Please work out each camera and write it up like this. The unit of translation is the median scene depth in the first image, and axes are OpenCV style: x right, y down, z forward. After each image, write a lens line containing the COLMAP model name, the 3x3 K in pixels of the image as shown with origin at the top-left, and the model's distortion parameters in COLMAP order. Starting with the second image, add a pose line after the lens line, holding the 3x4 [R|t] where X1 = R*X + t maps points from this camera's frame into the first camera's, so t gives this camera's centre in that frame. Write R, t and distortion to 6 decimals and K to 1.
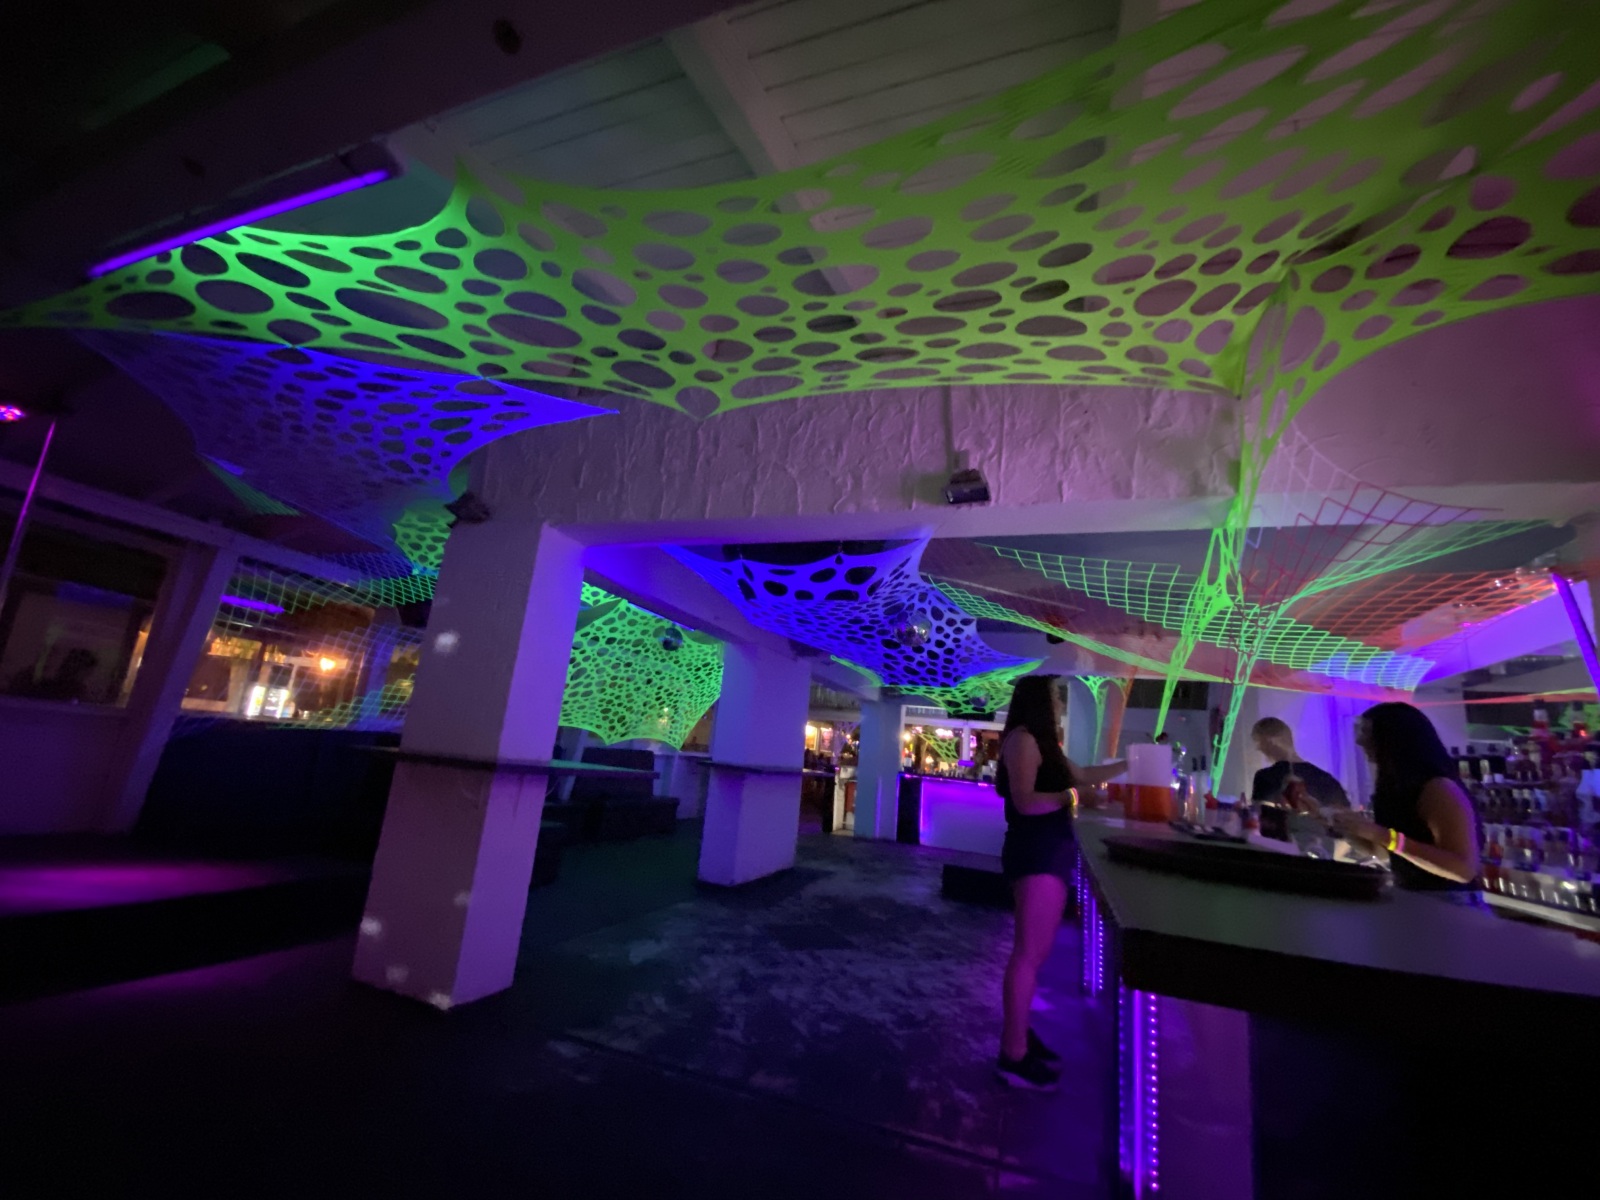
lens RADIAL K [[656.4, 0, 800.0], [0, 656.4, 600.0], [0, 0, 1]] dist [0.010437, -0.000364]
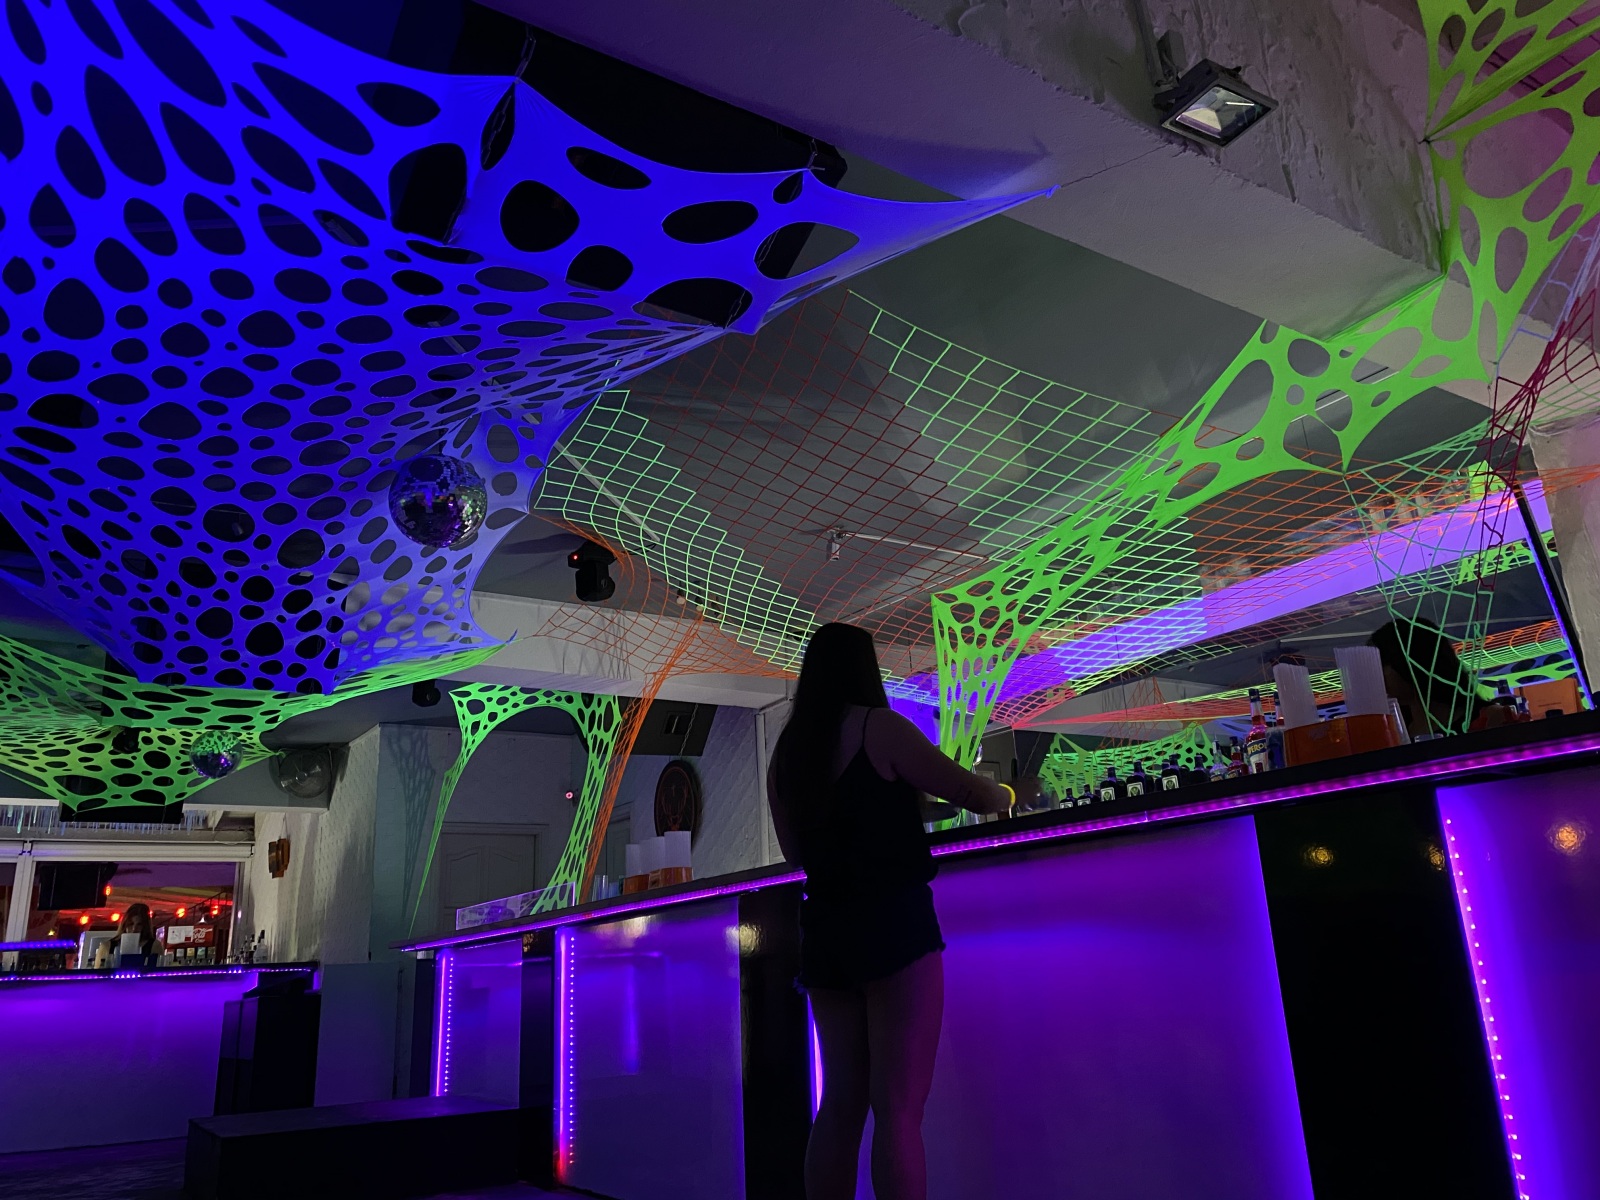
lens RADIAL K [[1226.5, 0, 801.9], [0, 1226.5, 574.9], [0, 0, 1]] dist [0.027047, -0.011165]
pose [[0.575792, 0.142929, 0.805006, -0.227746], [-0.087243, 0.989720, -0.113324, 0.114799], [-0.812928, -0.004980, 0.582343, 0.274072]]
